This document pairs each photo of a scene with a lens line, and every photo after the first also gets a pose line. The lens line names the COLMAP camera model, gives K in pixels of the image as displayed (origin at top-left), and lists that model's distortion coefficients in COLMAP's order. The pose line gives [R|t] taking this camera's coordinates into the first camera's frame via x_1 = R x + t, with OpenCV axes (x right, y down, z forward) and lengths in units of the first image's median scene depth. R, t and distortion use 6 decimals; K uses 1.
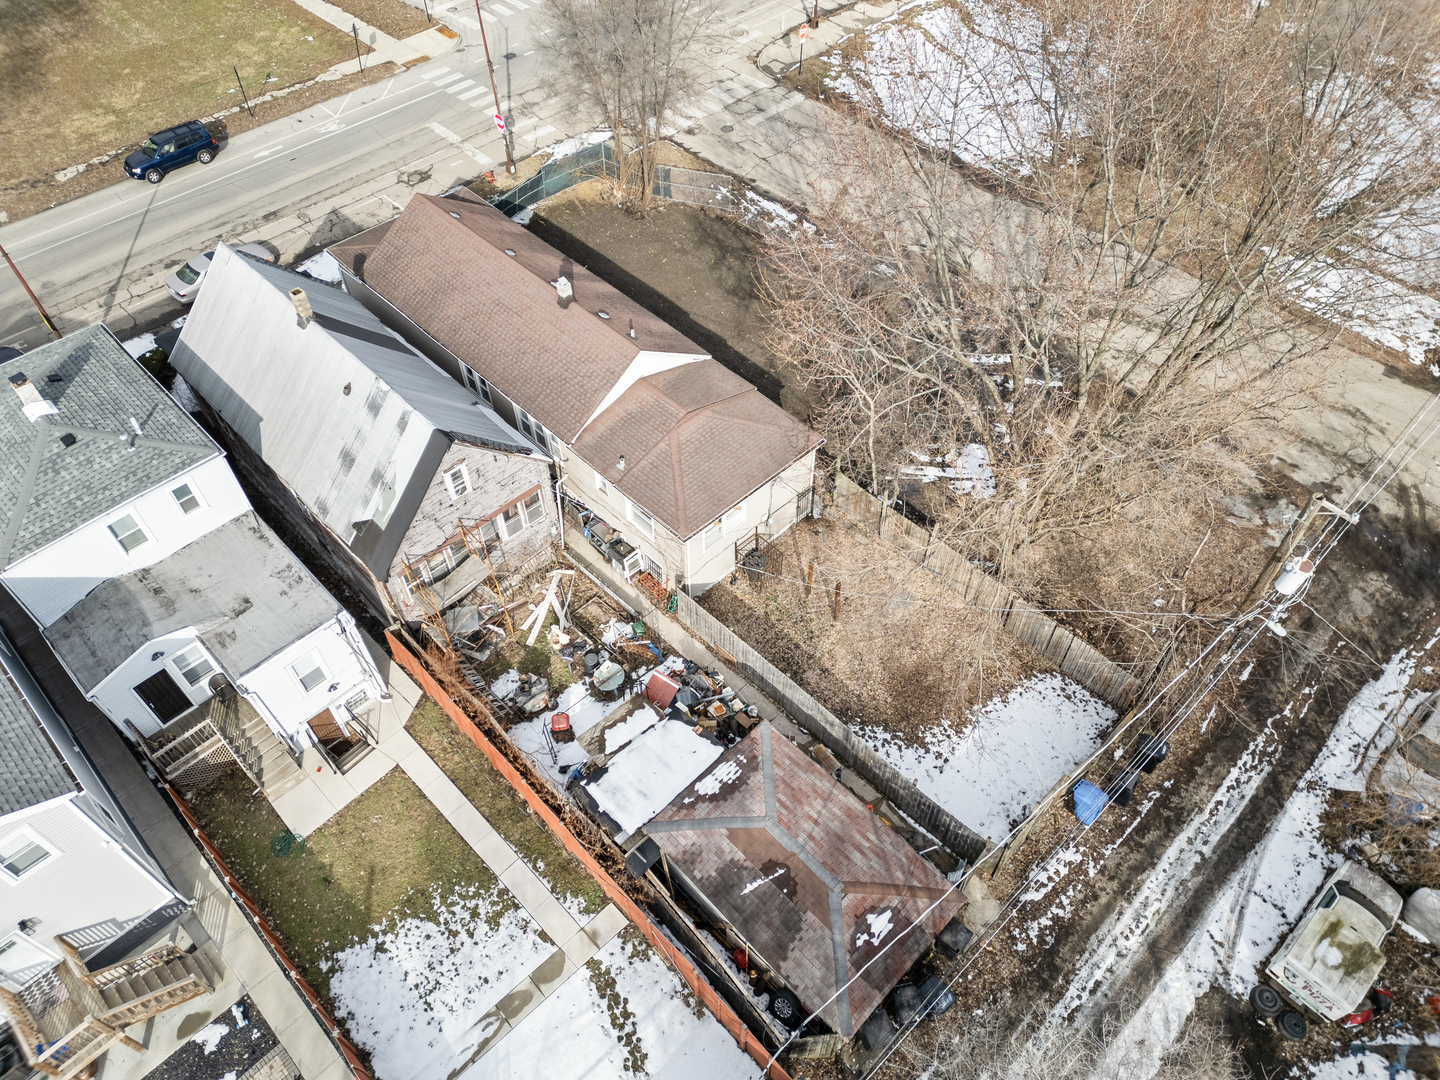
lens RADIAL K [[999.5, 0, 720.0], [0, 999.5, 540.0], [0, 0, 1]] dist [0.092820, -0.094718]
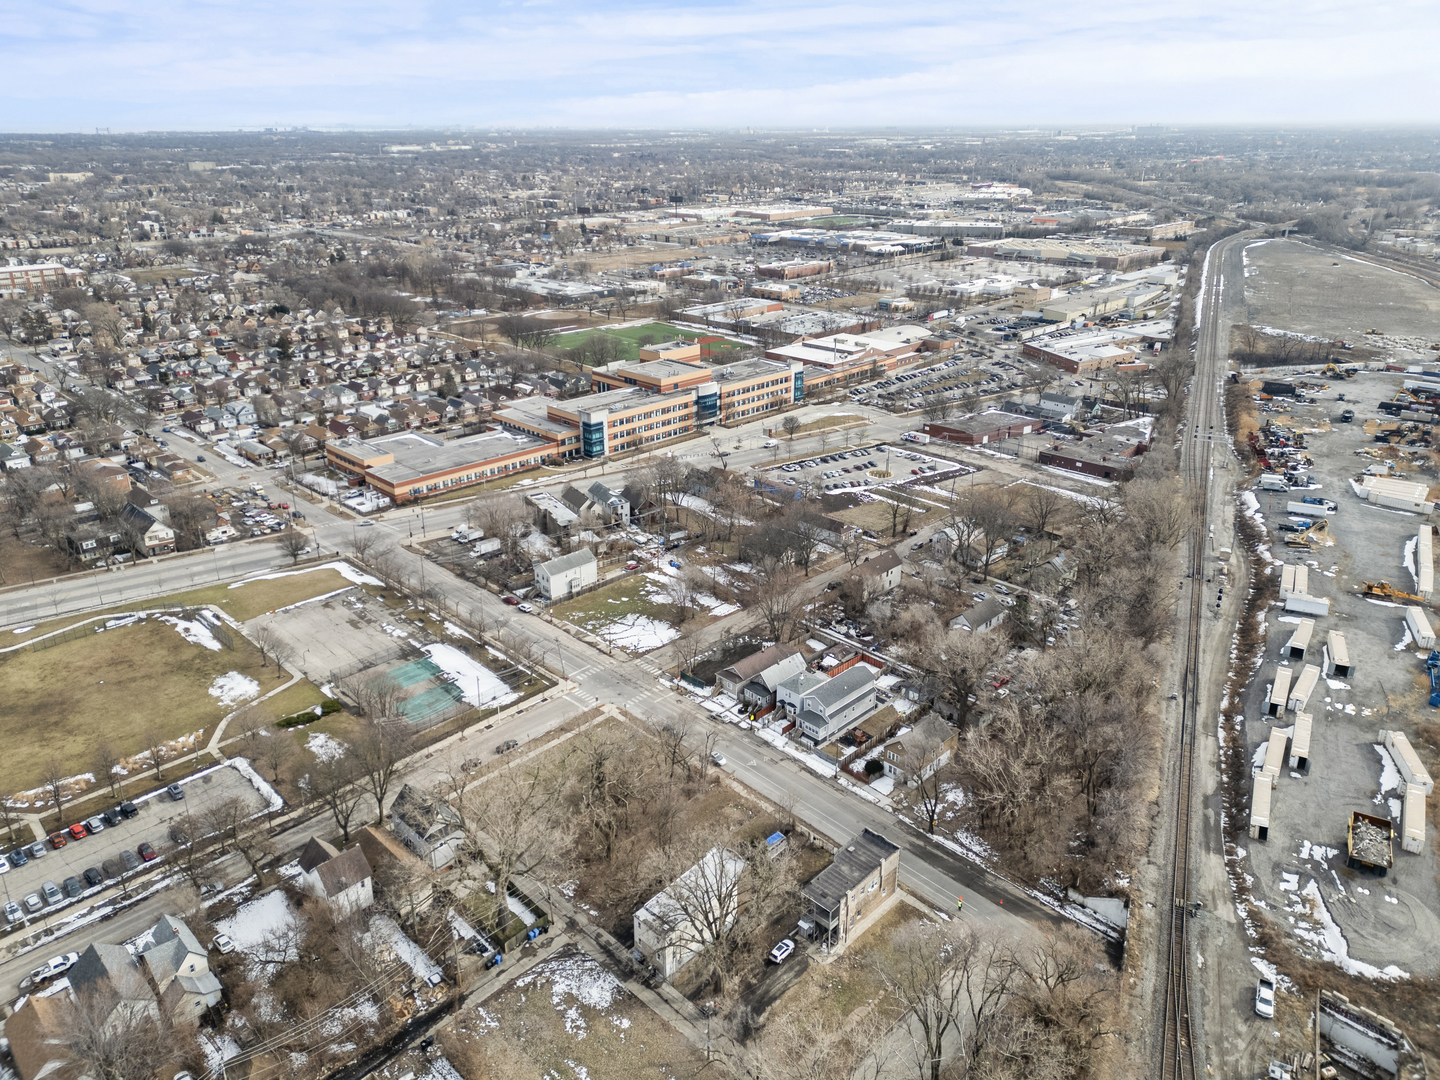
lens RADIAL K [[999.5, 0, 720.0], [0, 999.5, 540.0], [0, 0, 1]] dist [0.092820, -0.094718]
pose [[-0.006020, -0.381584, 0.924314, -3.989104], [0.769661, 0.588358, 0.247905, -1.698120], [-0.638425, 0.712901, 0.290148, -0.803568]]
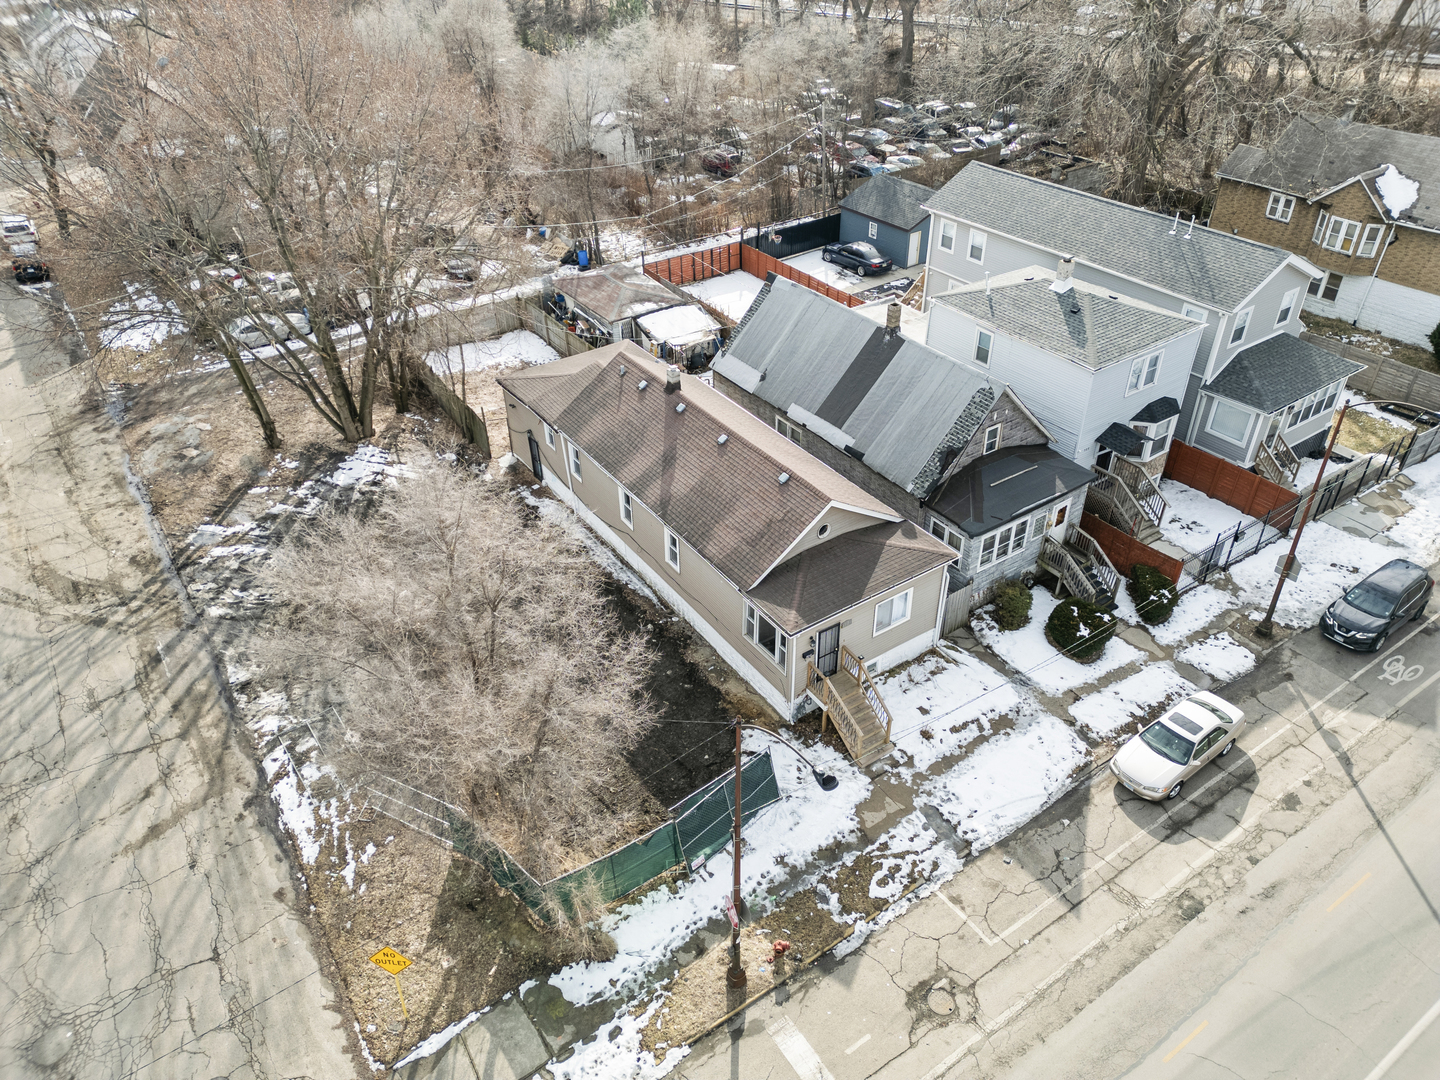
lens RADIAL K [[999.5, 0, 720.0], [0, 999.5, 540.0], [0, 0, 1]] dist [0.092820, -0.094718]
pose [[-0.984020, -0.085426, 0.156227, -0.264047], [0.149921, 0.075858, 0.985783, -0.878939], [-0.096063, 0.993452, -0.061839, 0.855787]]
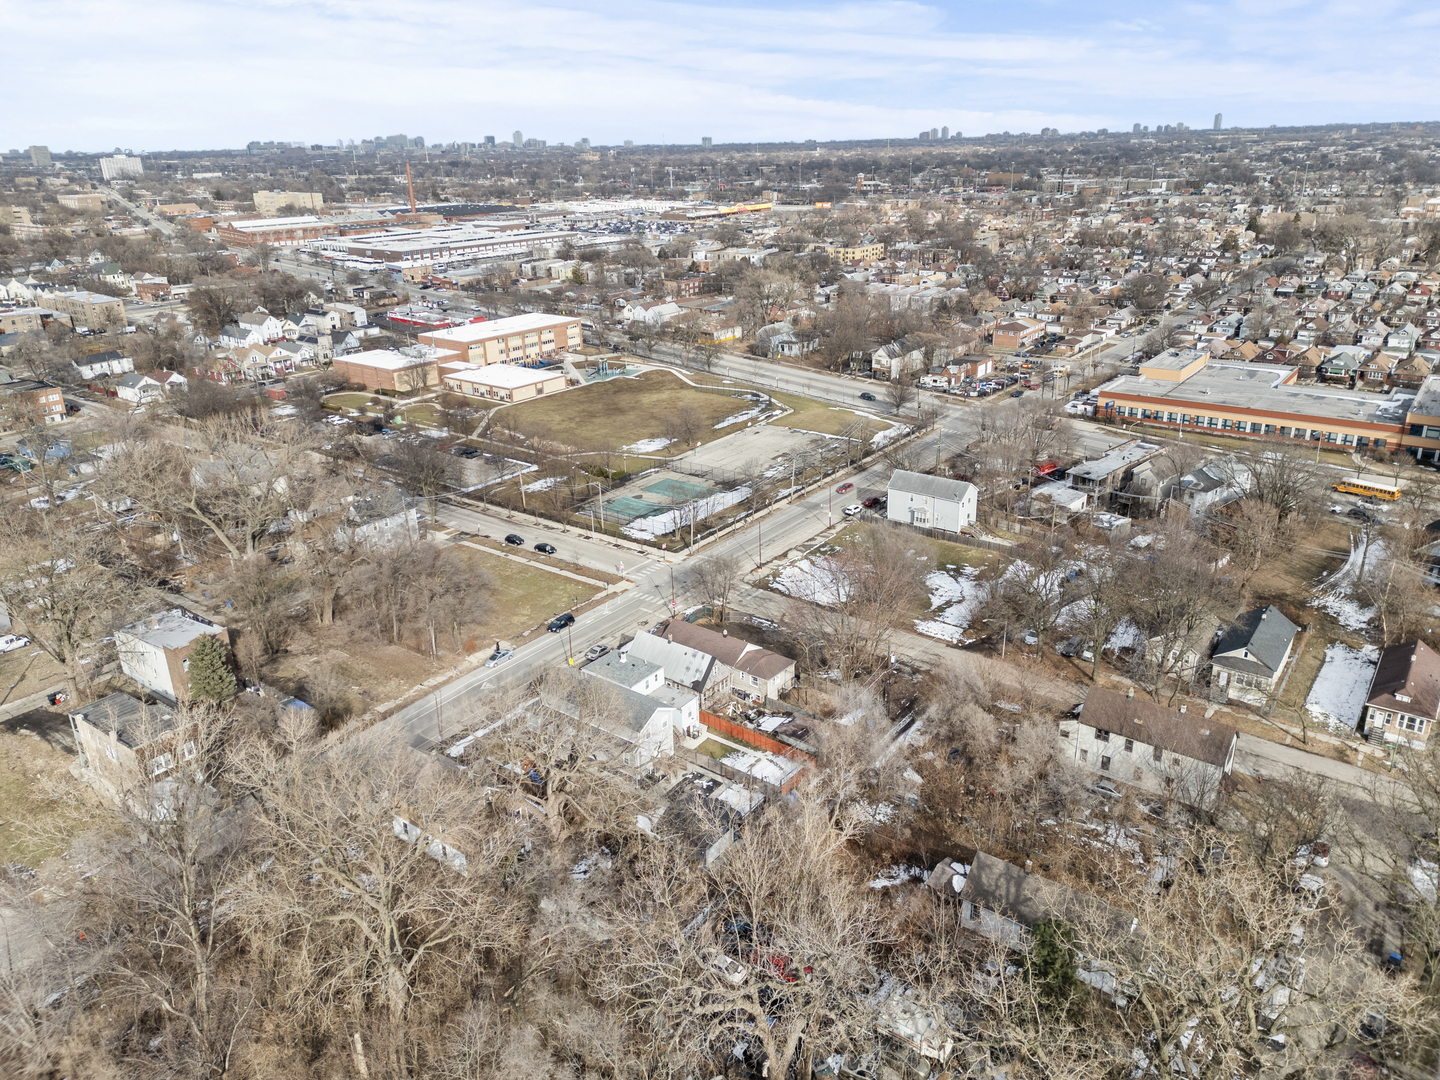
lens RADIAL K [[999.5, 0, 720.0], [0, 999.5, 540.0], [0, 0, 1]] dist [0.092820, -0.094718]
pose [[0.990065, -0.070881, 0.121441, -0.432906], [0.119824, 0.877231, -0.464874, 0.866155], [-0.073581, 0.474807, 0.877009, -1.806642]]
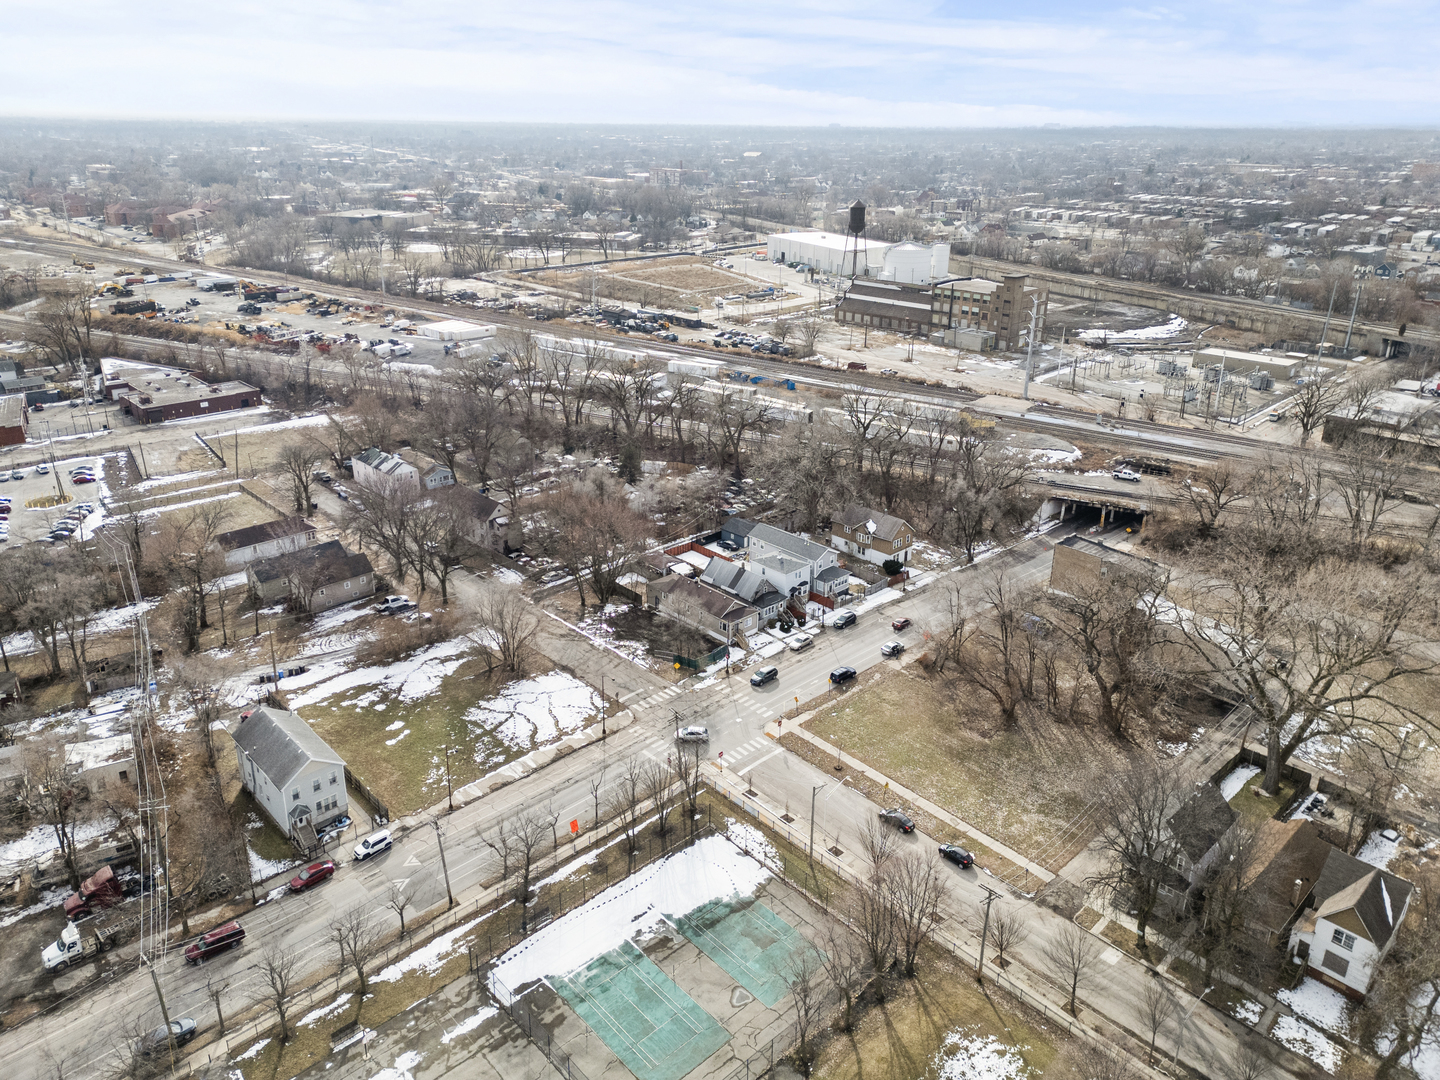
lens RADIAL K [[999.5, 0, 720.0], [0, 999.5, 540.0], [0, 0, 1]] dist [0.092820, -0.094718]
pose [[-0.999820, -0.012130, 0.014599, -0.230341], [0.010353, 0.296128, 0.955092, -3.368259], [-0.015909, 0.955071, -0.295949, 1.546308]]
